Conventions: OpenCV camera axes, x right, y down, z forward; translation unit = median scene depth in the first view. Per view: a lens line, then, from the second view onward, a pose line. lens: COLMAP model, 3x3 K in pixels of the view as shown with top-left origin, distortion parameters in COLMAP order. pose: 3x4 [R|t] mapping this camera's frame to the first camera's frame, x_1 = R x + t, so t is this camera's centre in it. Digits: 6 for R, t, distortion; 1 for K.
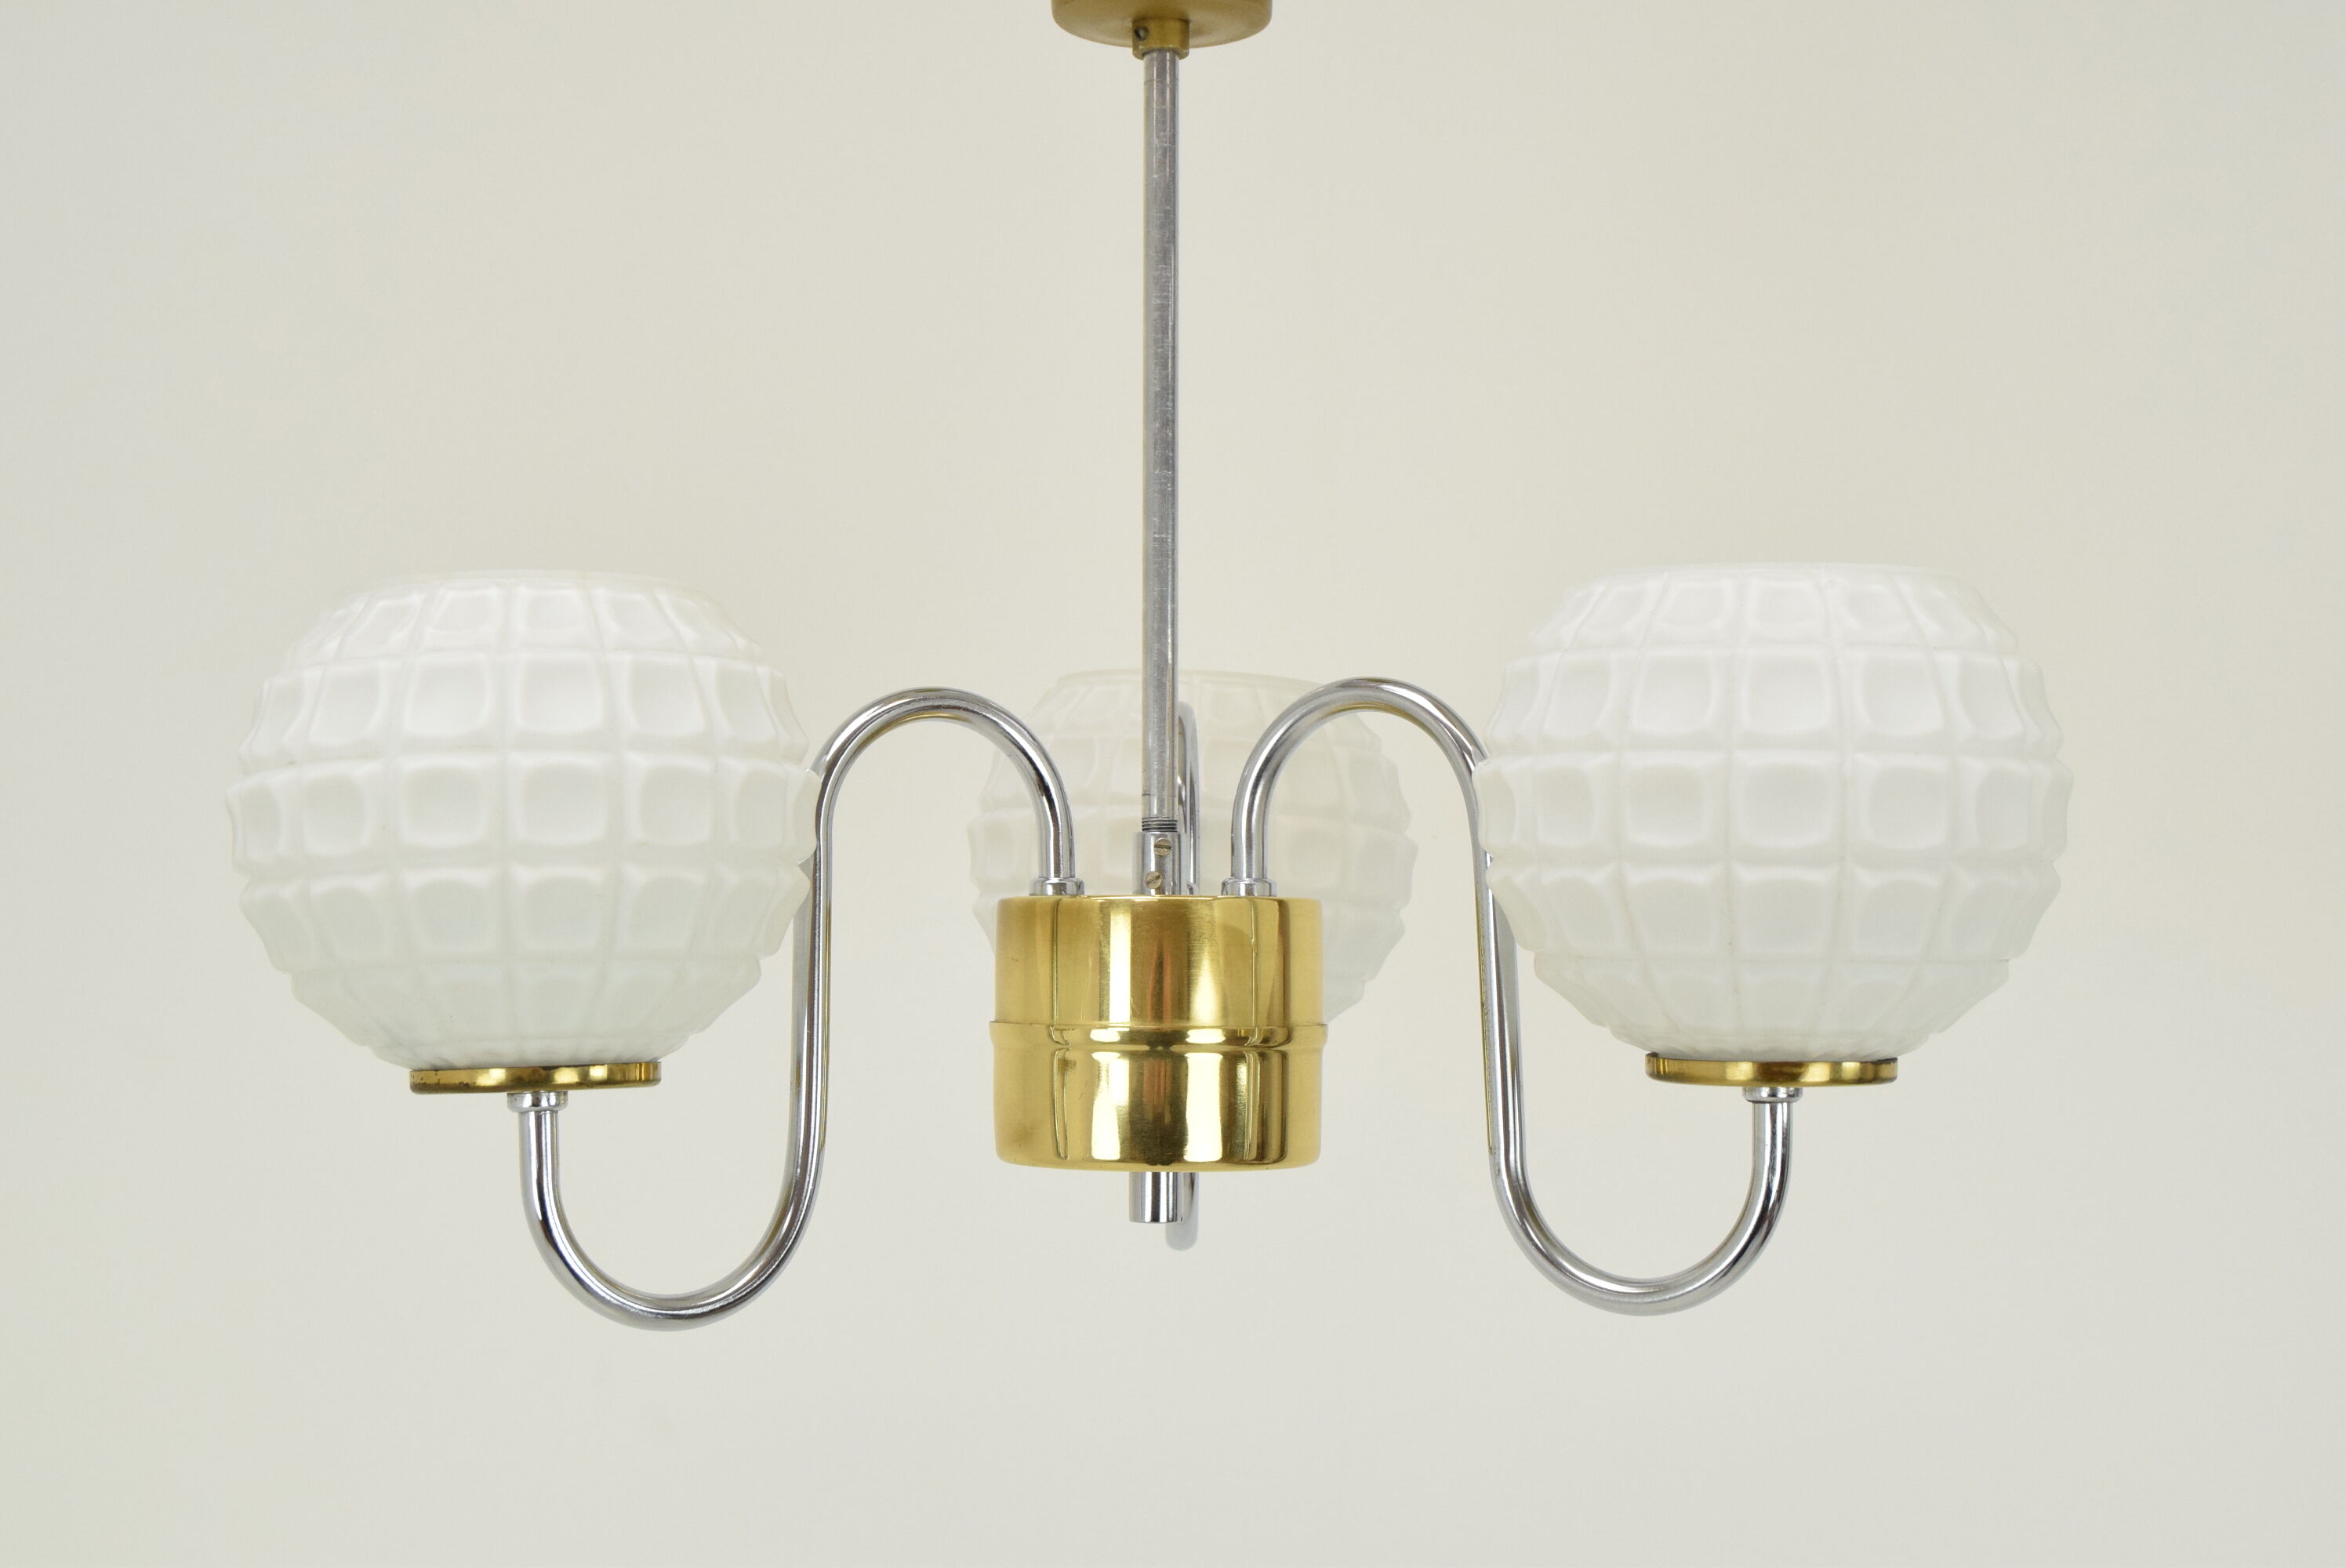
lens RADIAL K [[3522.3, 0, 1177.4], [0, 3522.3, 798.0], [0, 0, 1]] dist [0.029643, 0.000000]
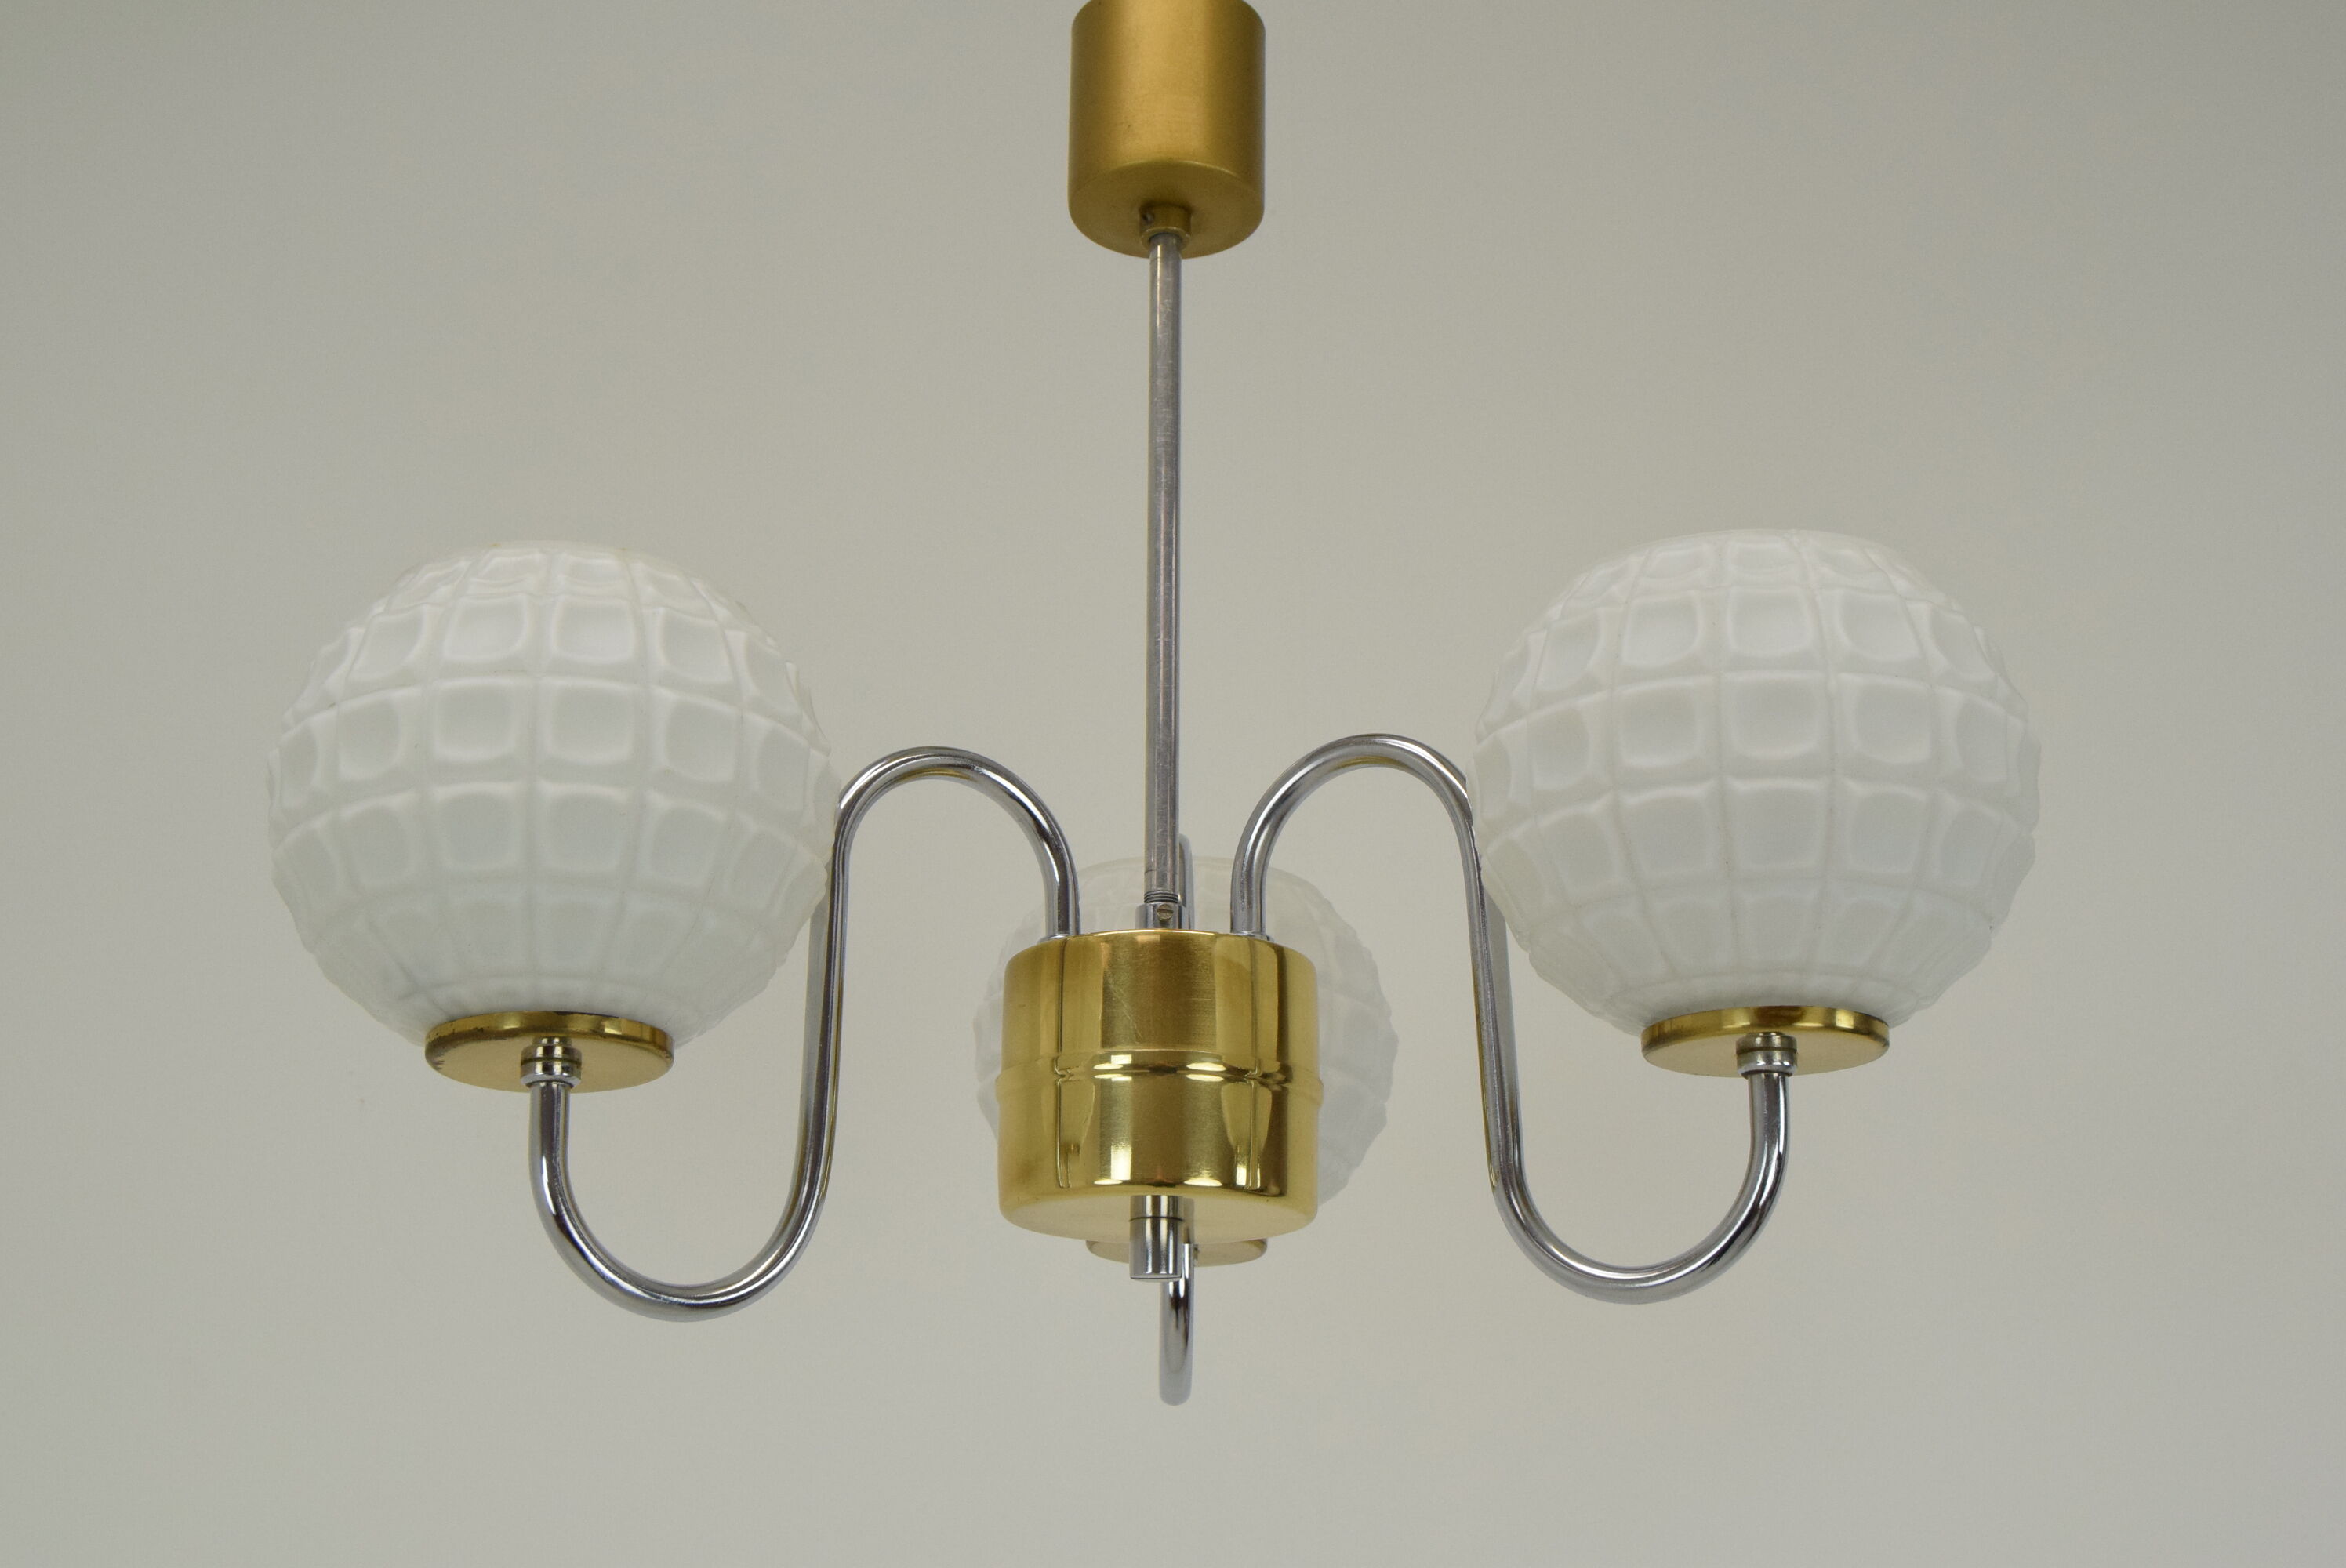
lens RADIAL K [[2968.4, 0, 1181.4], [0, 2968.4, 776.2], [0, 0, 1]] dist [-0.038652, 0.000000]
pose [[0.999890, 0.006560, 0.013335, -0.012342], [-0.002668, 0.961962, -0.273169, 0.237132], [-0.014620, 0.273104, 0.961874, 0.156983]]
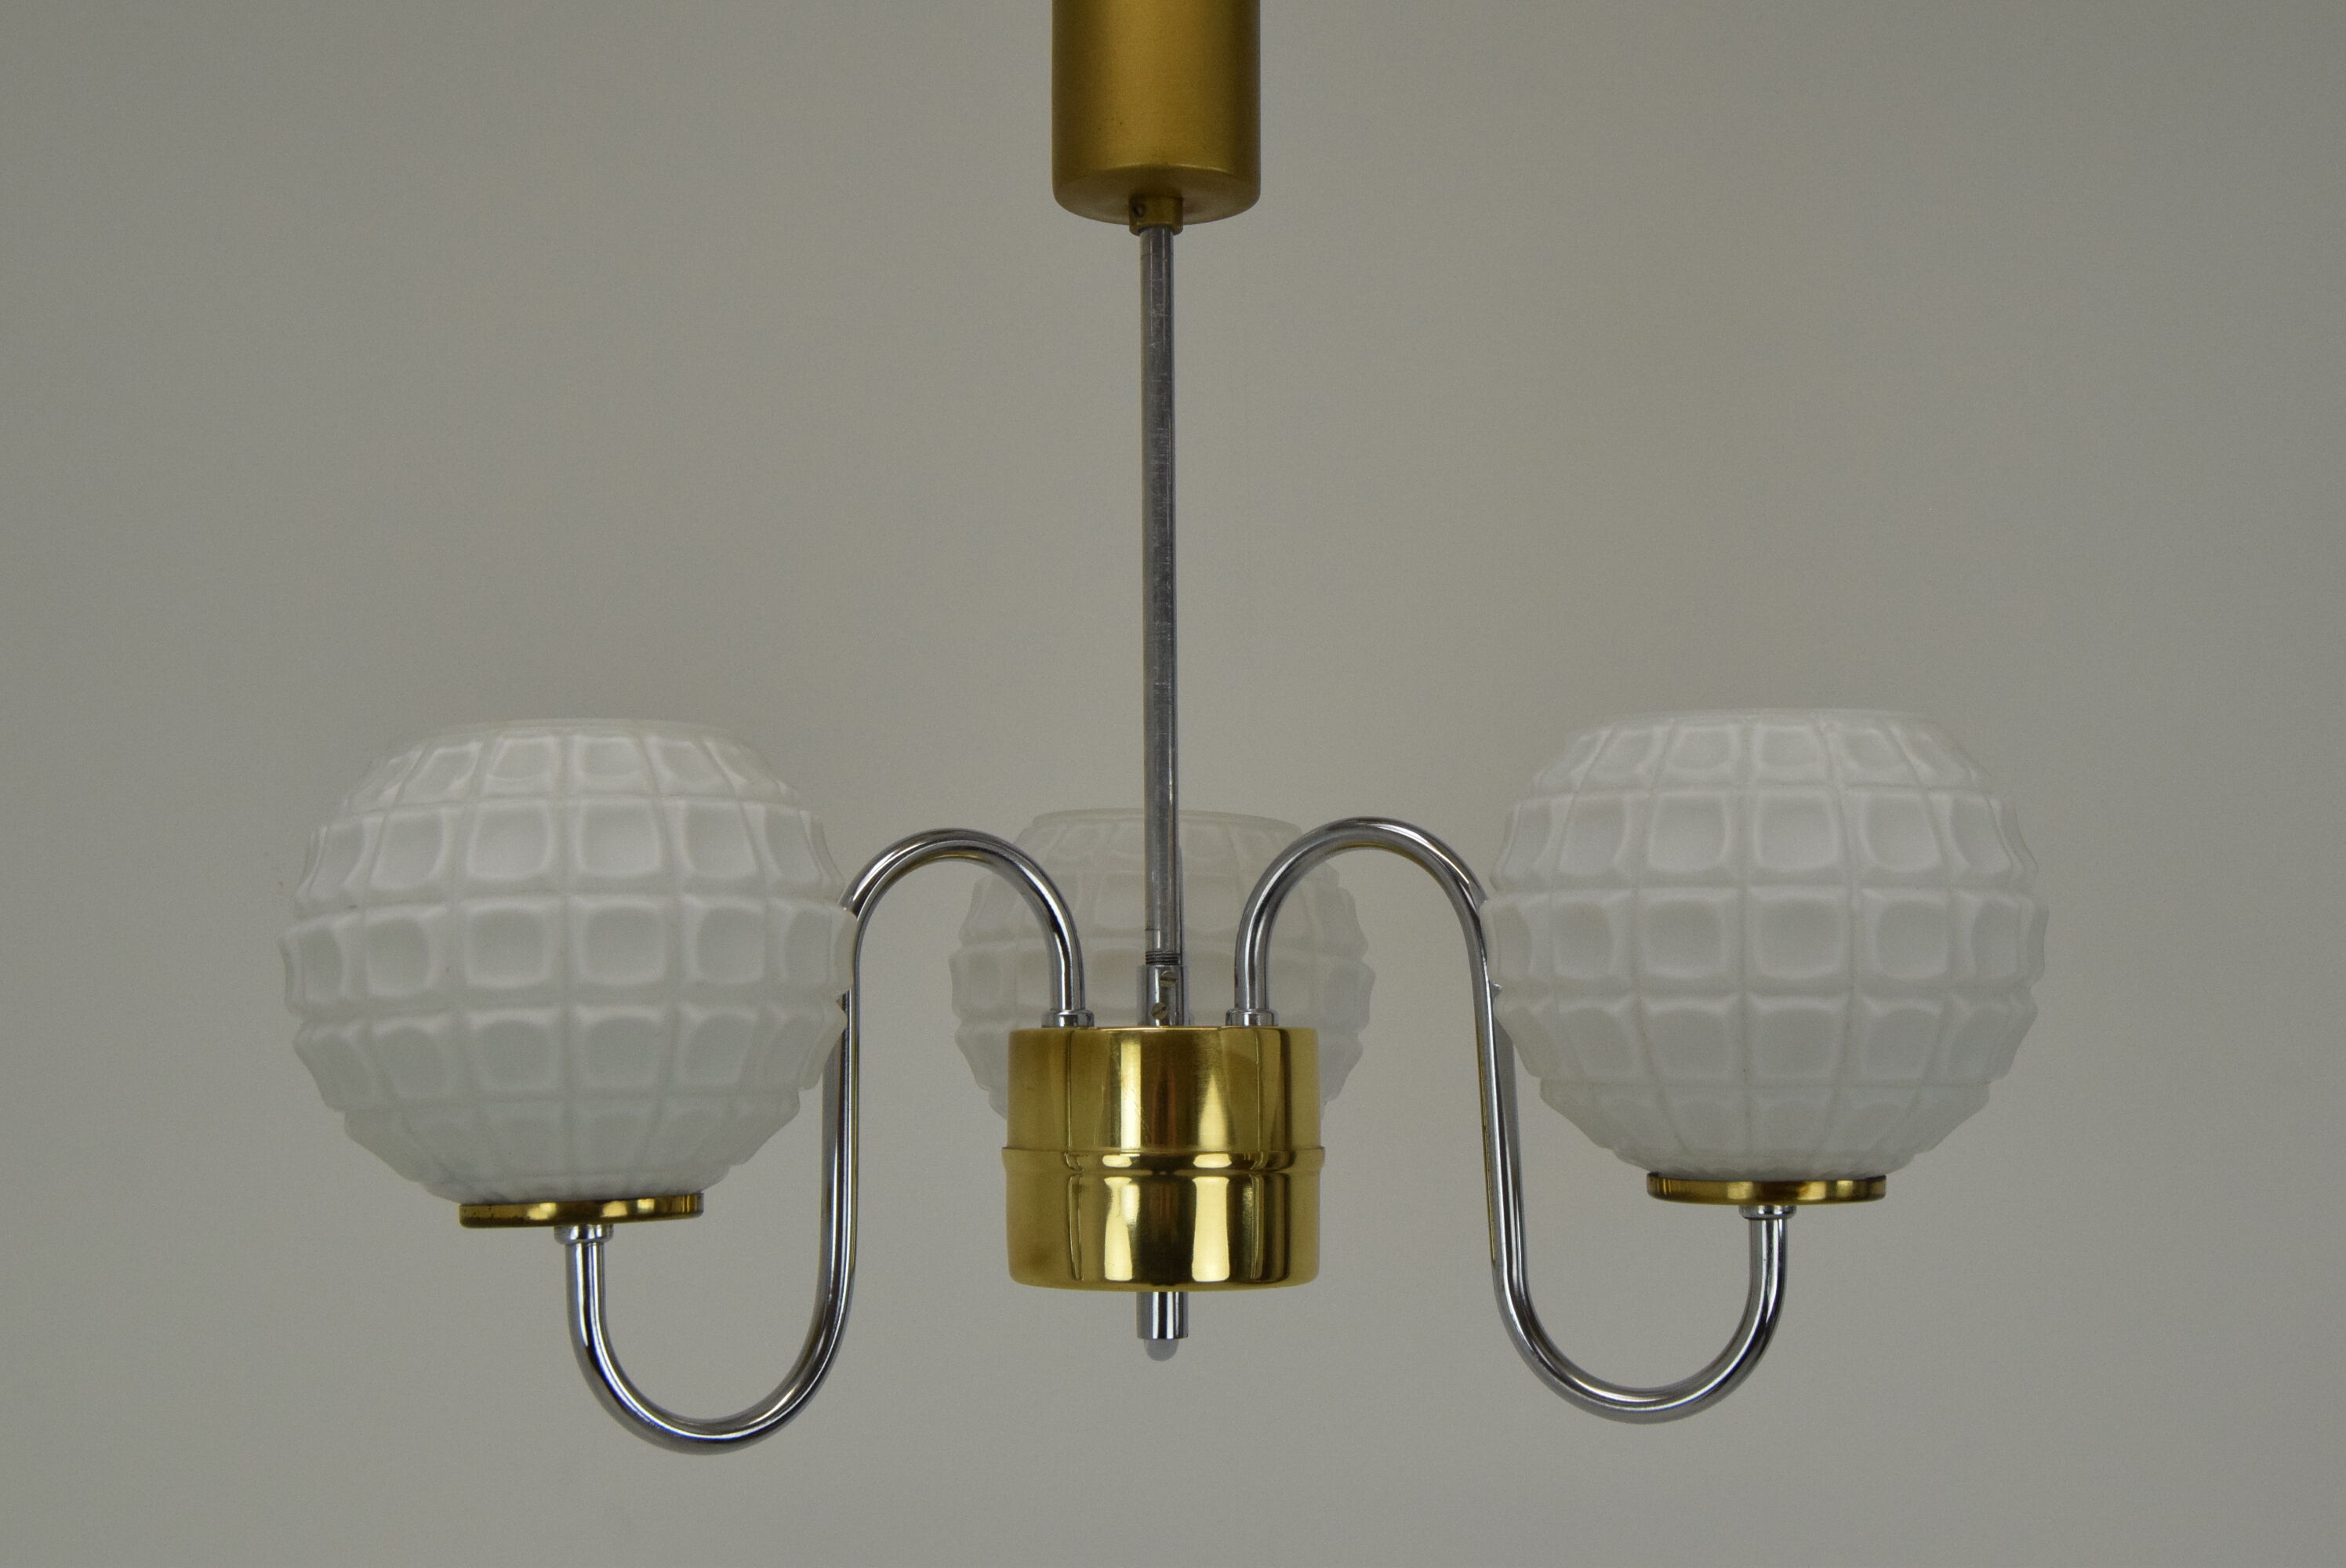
lens RADIAL K [[3211.9, 0, 1174.3], [0, 3211.9, 794.4], [0, 0, 1]] dist [0.012125, 0.000000]
pose [[0.998025, -0.004457, 0.062663, -0.067980], [0.006854, 0.999251, -0.038091, -0.005204], [-0.062446, 0.038445, 0.997308, 0.048327]]
